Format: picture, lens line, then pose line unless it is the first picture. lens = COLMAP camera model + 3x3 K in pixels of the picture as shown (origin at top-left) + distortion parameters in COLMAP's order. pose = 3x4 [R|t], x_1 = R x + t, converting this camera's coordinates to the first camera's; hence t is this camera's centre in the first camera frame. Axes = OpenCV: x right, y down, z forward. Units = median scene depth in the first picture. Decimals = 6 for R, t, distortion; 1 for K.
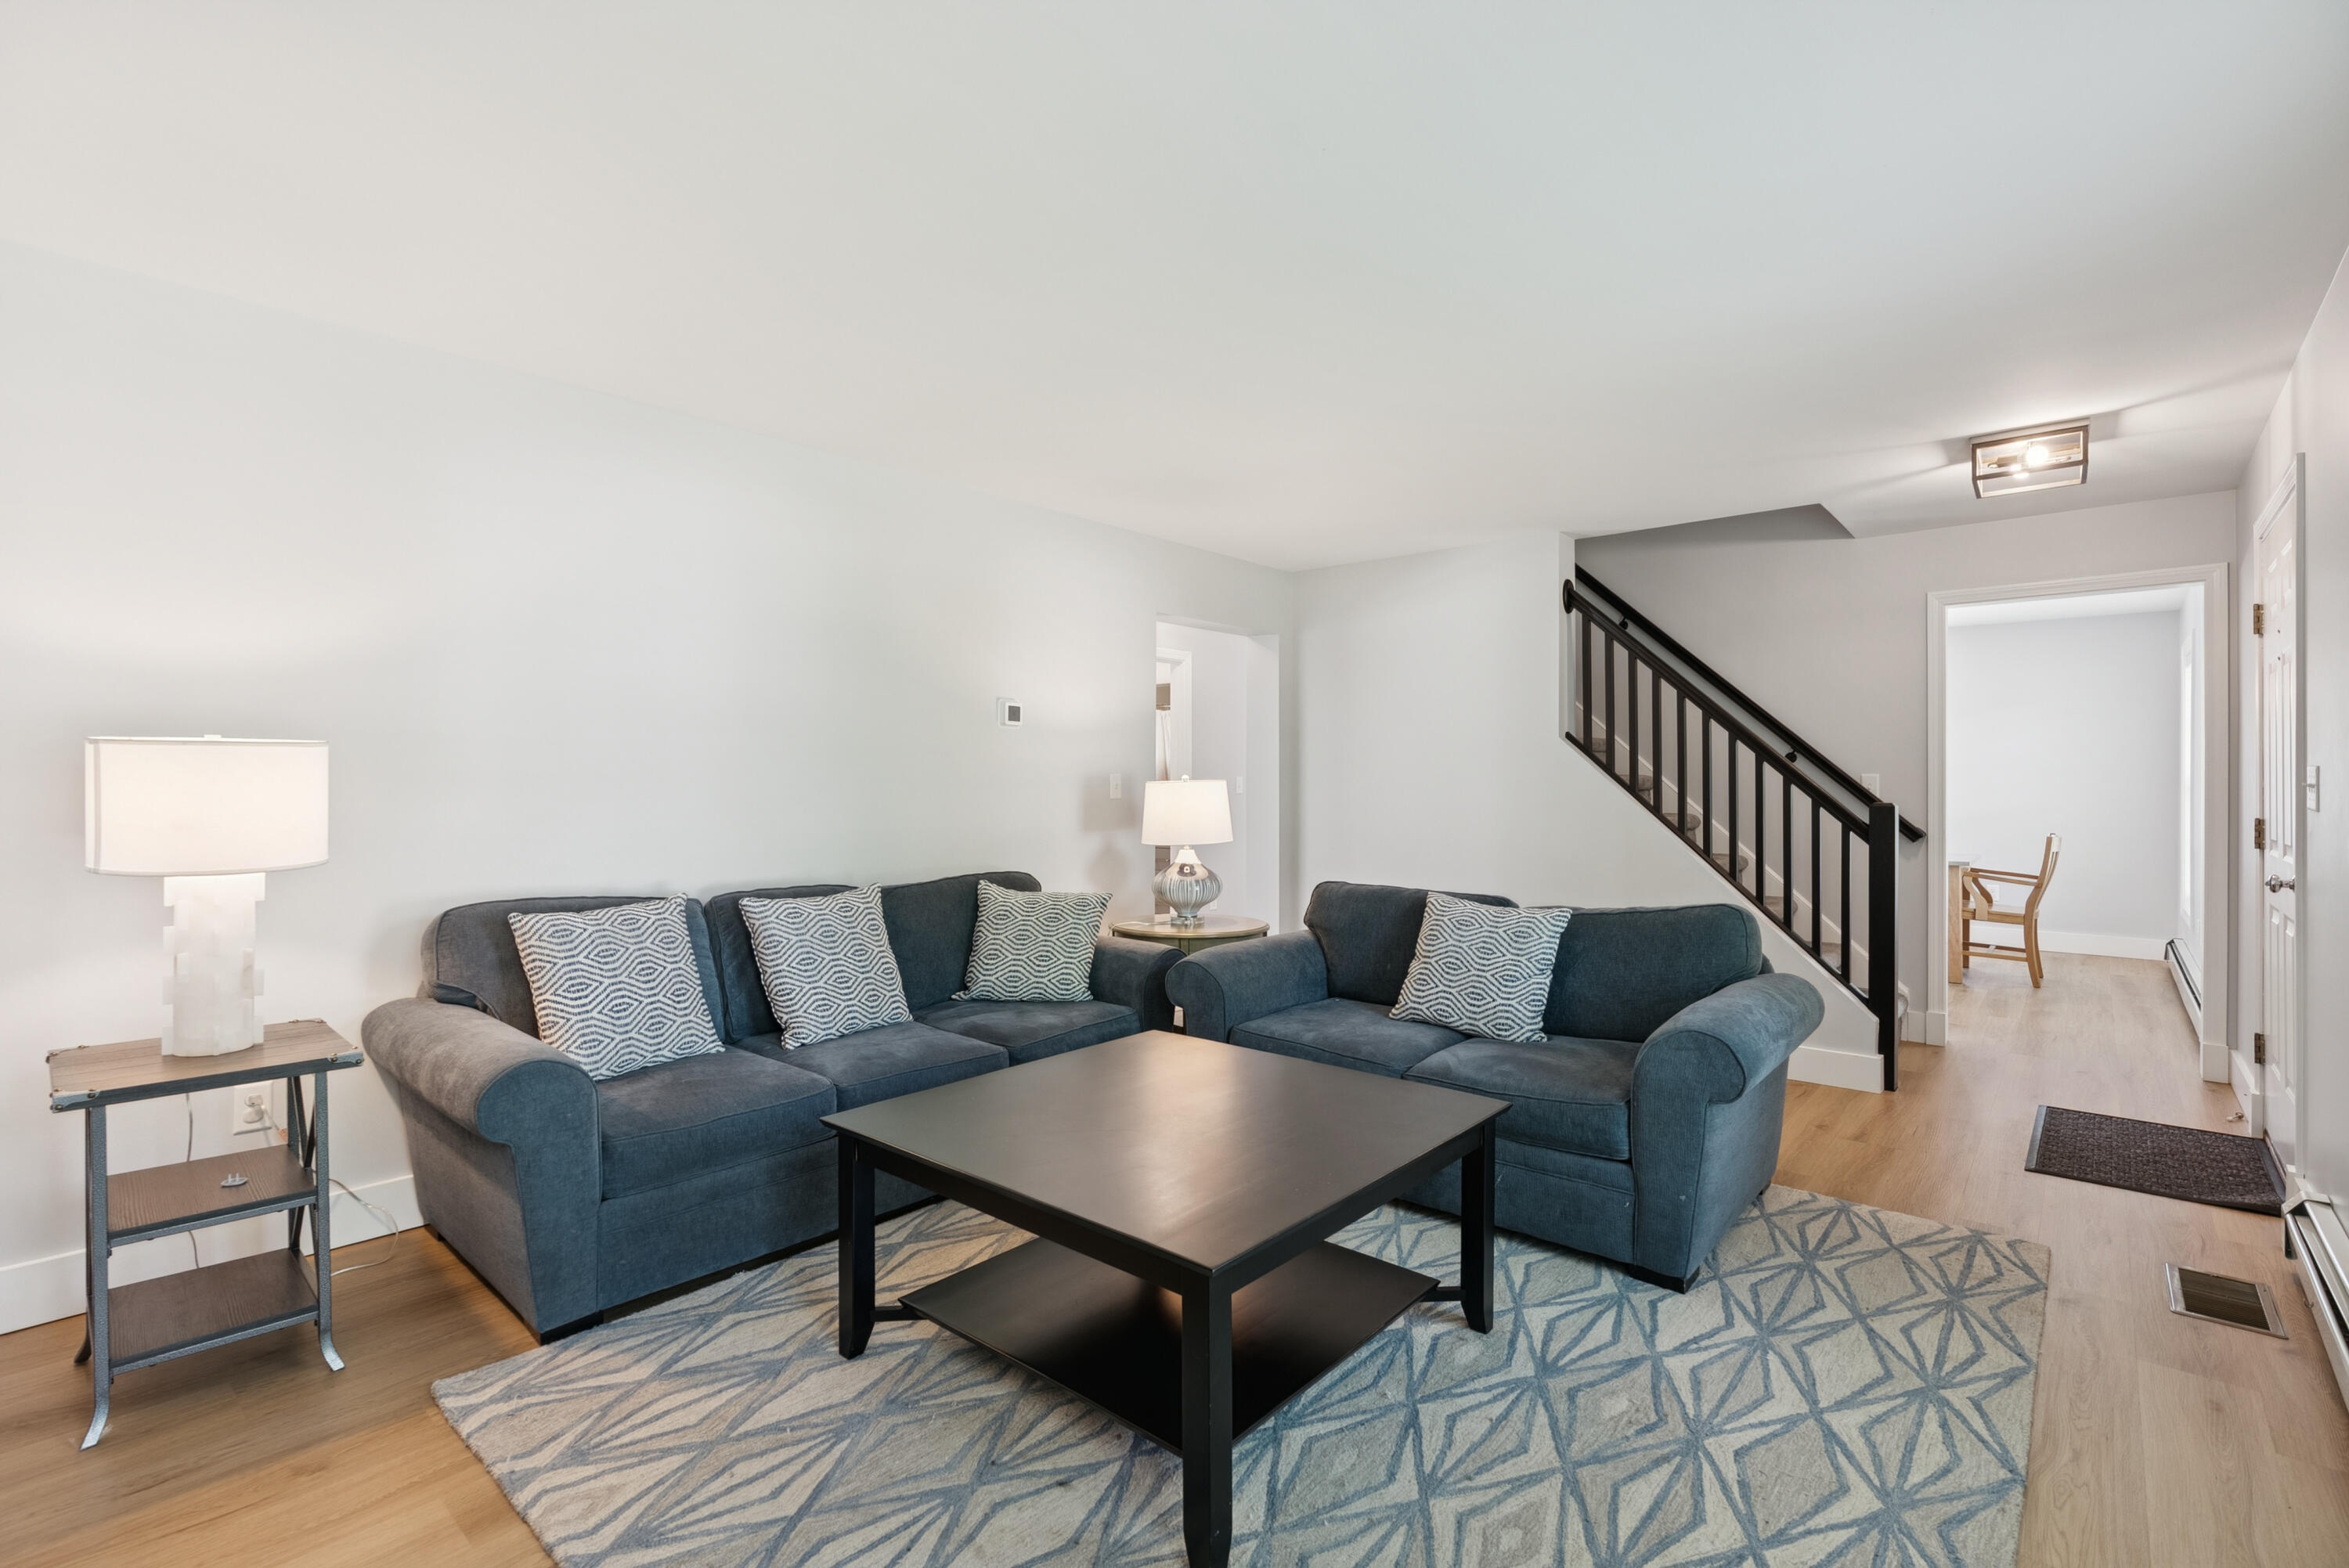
lens RADIAL K [[1064.0, 0, 1174.5], [0, 1064.0, 784.0], [0, 0, 1]] dist [-0.002005, -0.000488]
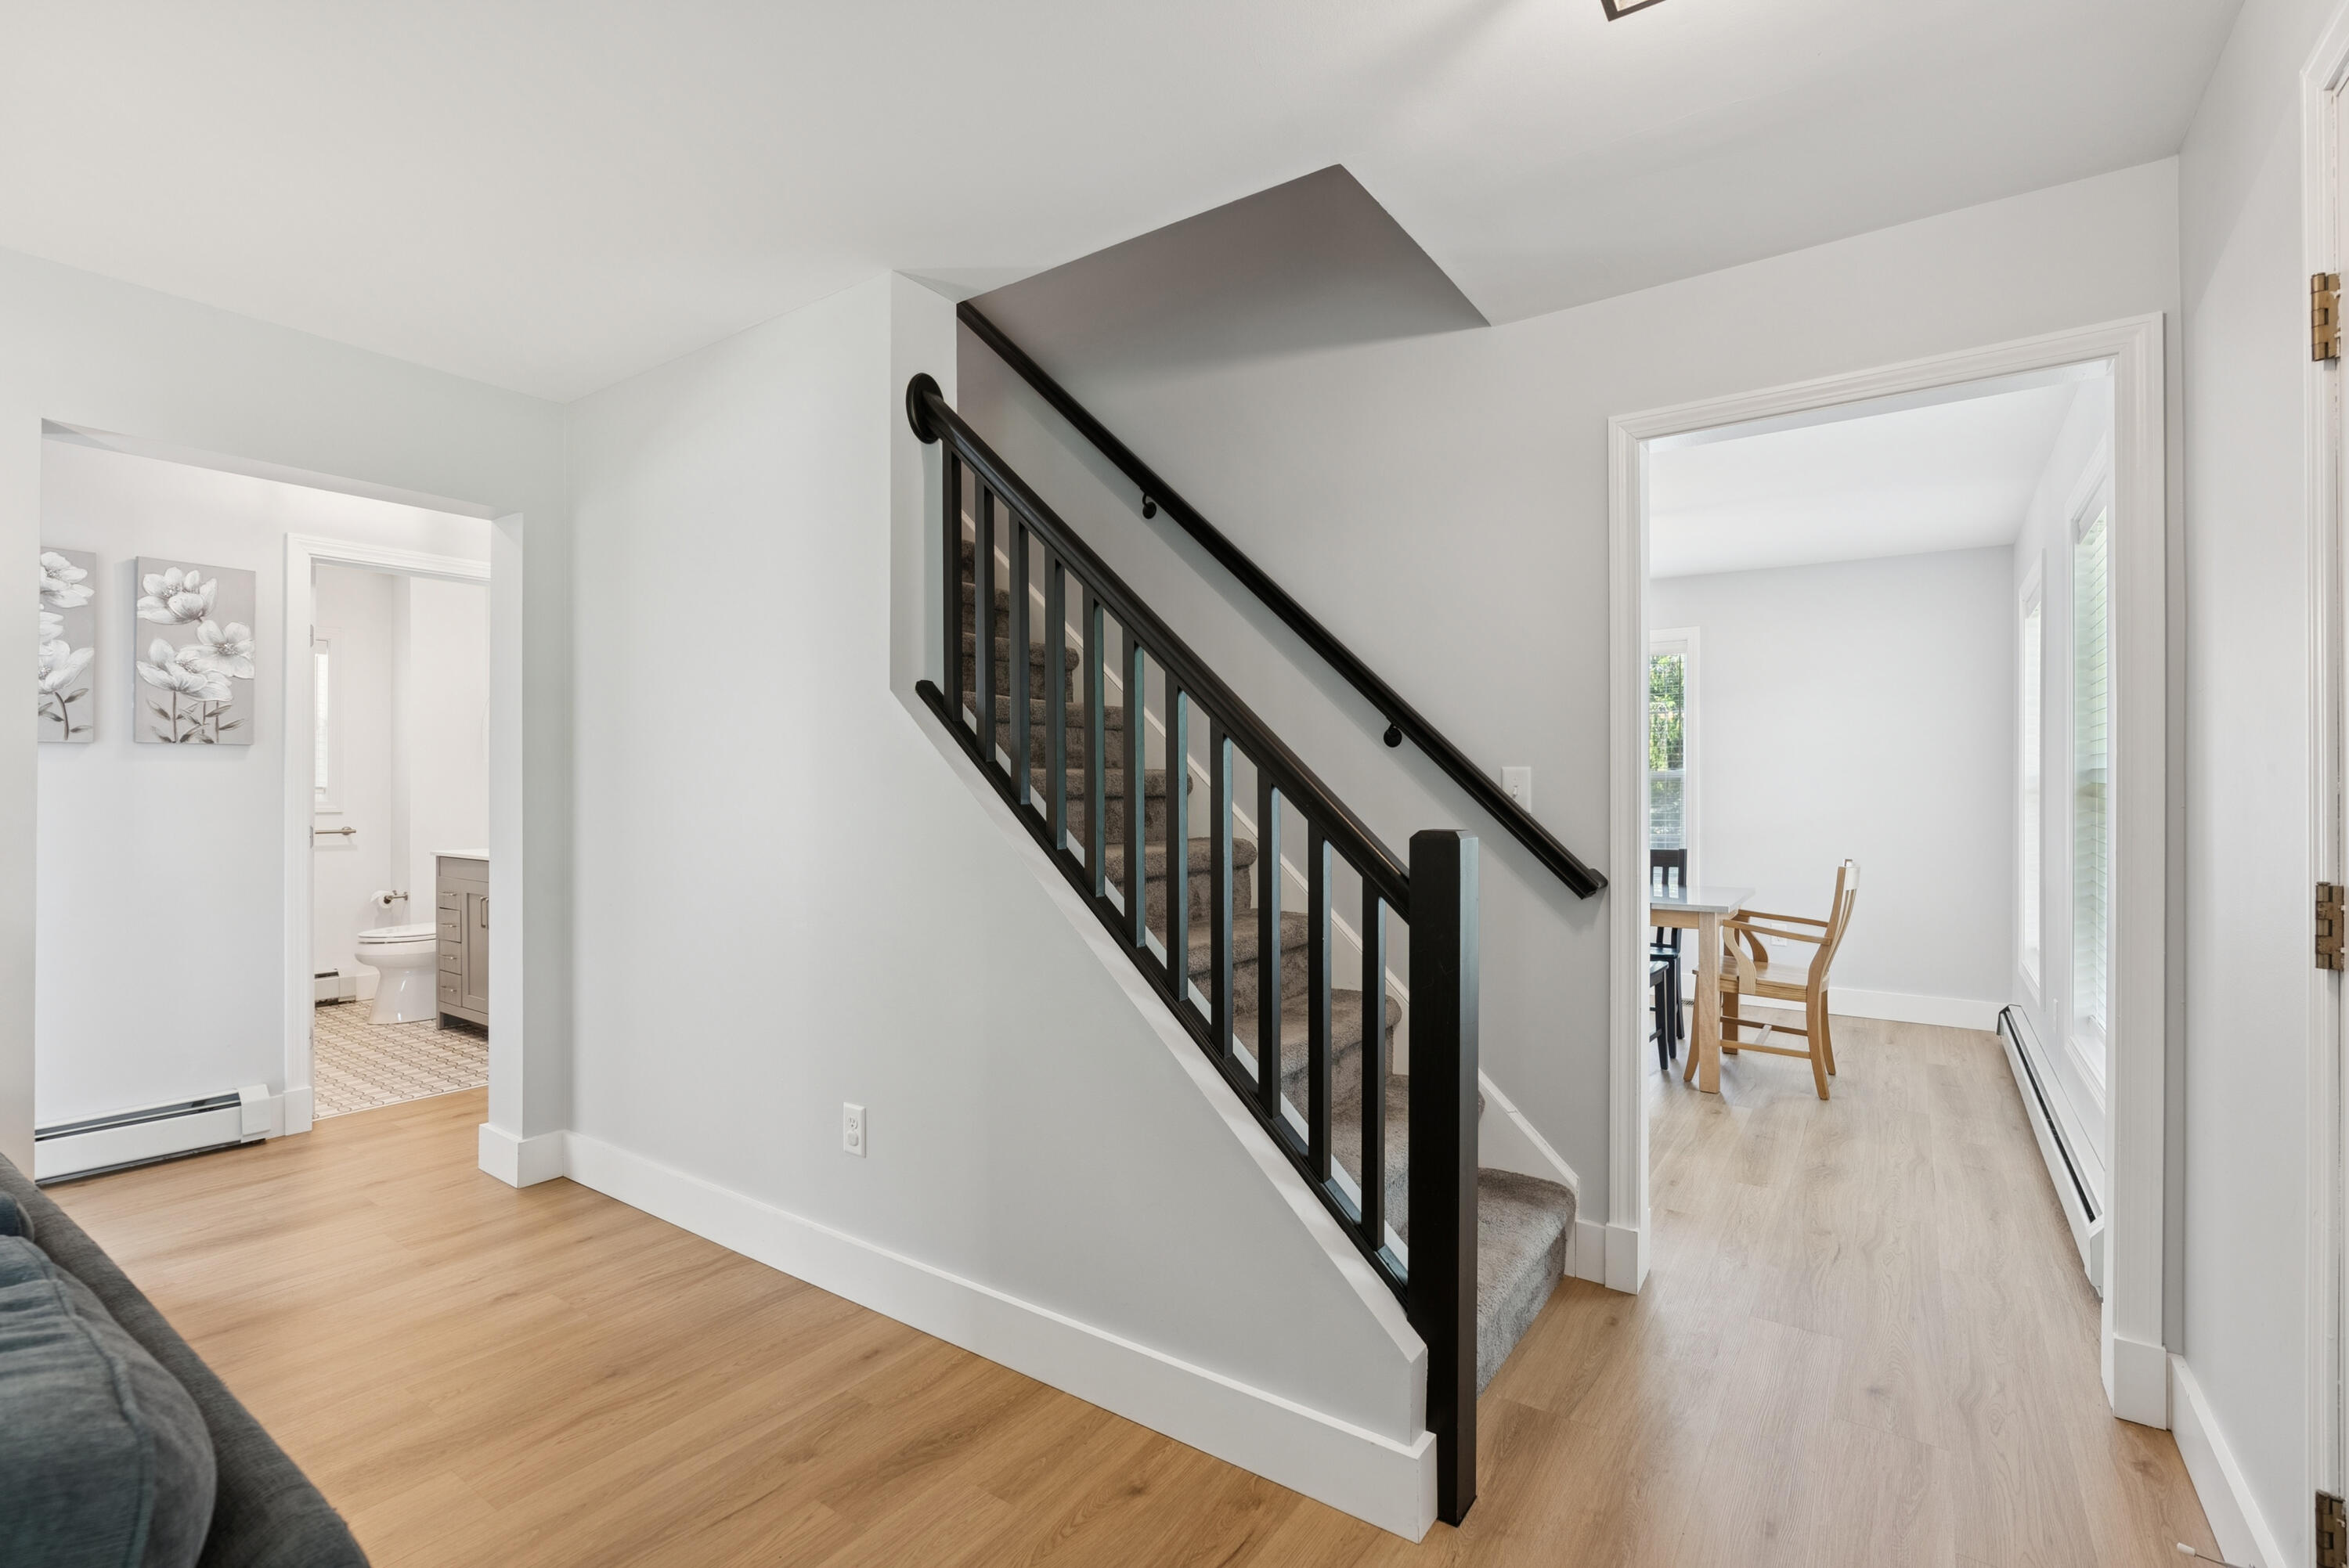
lens RADIAL K [[1053.8, 0, 1183.9], [0, 1053.8, 786.9], [0, 0, 1]] dist [-0.000888, 0.000301]
pose [[0.993825, -0.000496, 0.110961, 0.436058], [0.000555, 1.000000, -0.000503, 0.000151], [-0.110960, 0.000562, 0.993825, 0.500021]]
